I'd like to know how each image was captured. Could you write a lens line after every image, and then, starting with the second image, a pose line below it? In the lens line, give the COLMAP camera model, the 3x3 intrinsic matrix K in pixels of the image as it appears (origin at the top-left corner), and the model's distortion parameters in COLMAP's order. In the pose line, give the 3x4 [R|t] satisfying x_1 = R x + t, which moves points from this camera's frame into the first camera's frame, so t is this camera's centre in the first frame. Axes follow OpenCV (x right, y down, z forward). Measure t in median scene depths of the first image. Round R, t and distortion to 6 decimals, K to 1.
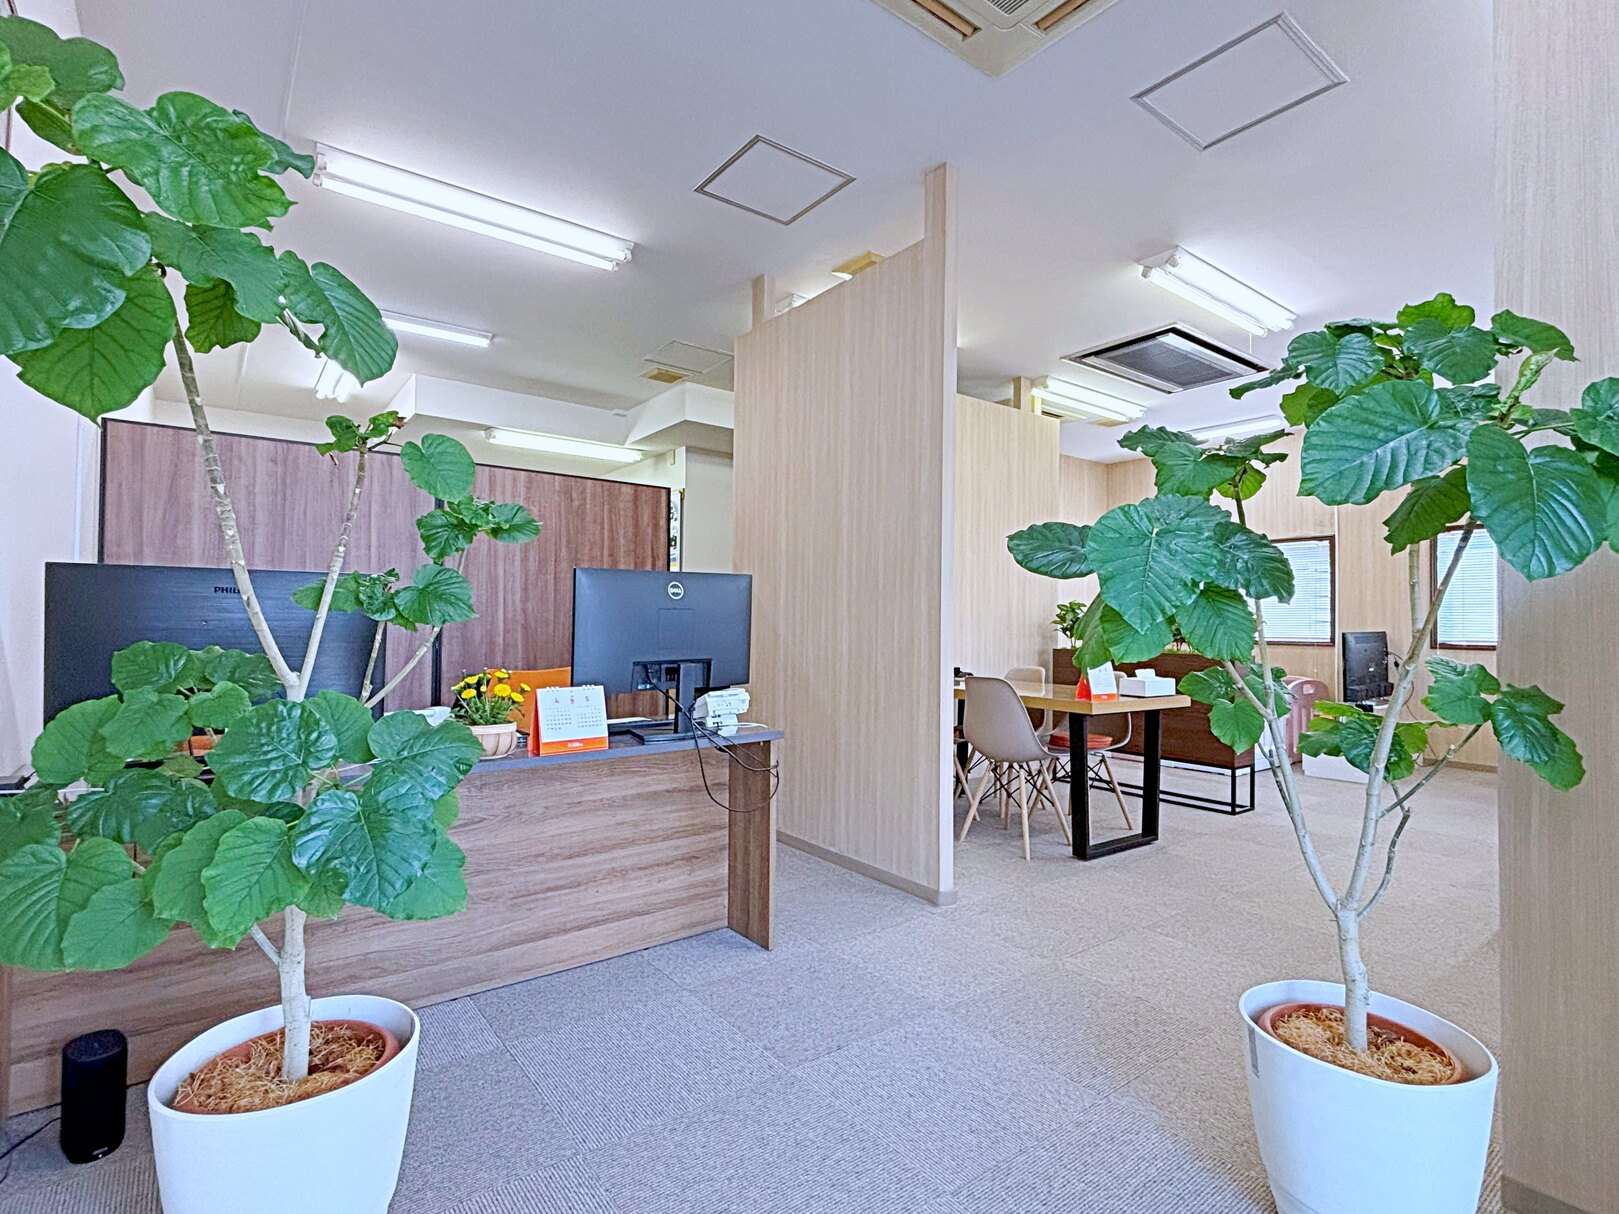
lens RADIAL K [[801.1, 0, 797.3], [0, 801.1, 623.6], [0, 0, 1]] dist [-0.001166, -0.002838]
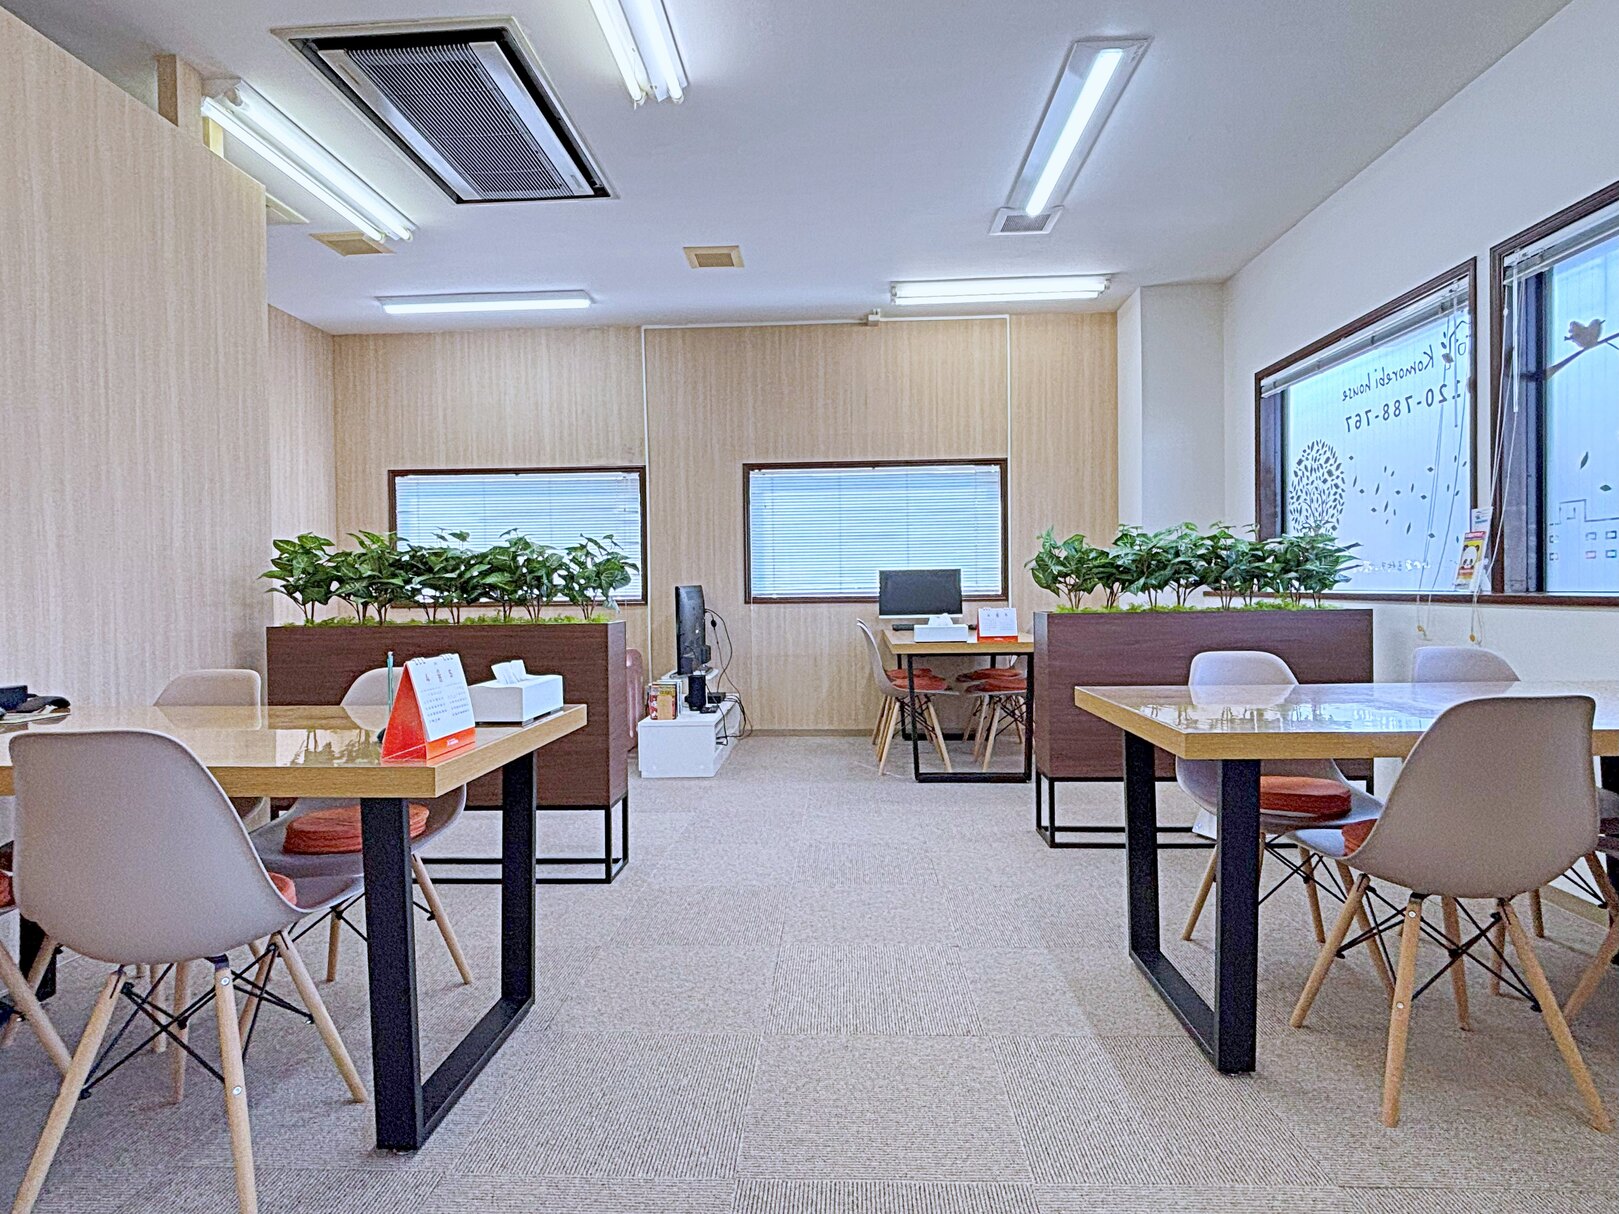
lens RADIAL K [[889.0, 0, 808.9], [0, 889.0, 600.8], [0, 0, 1]] dist [0.006773, -0.006430]
pose [[0.631214, -0.029222, 0.775058, 0.097547], [0.017306, 0.999572, 0.023592, 0.007615], [-0.775416, -0.001479, 0.631449, 0.374967]]
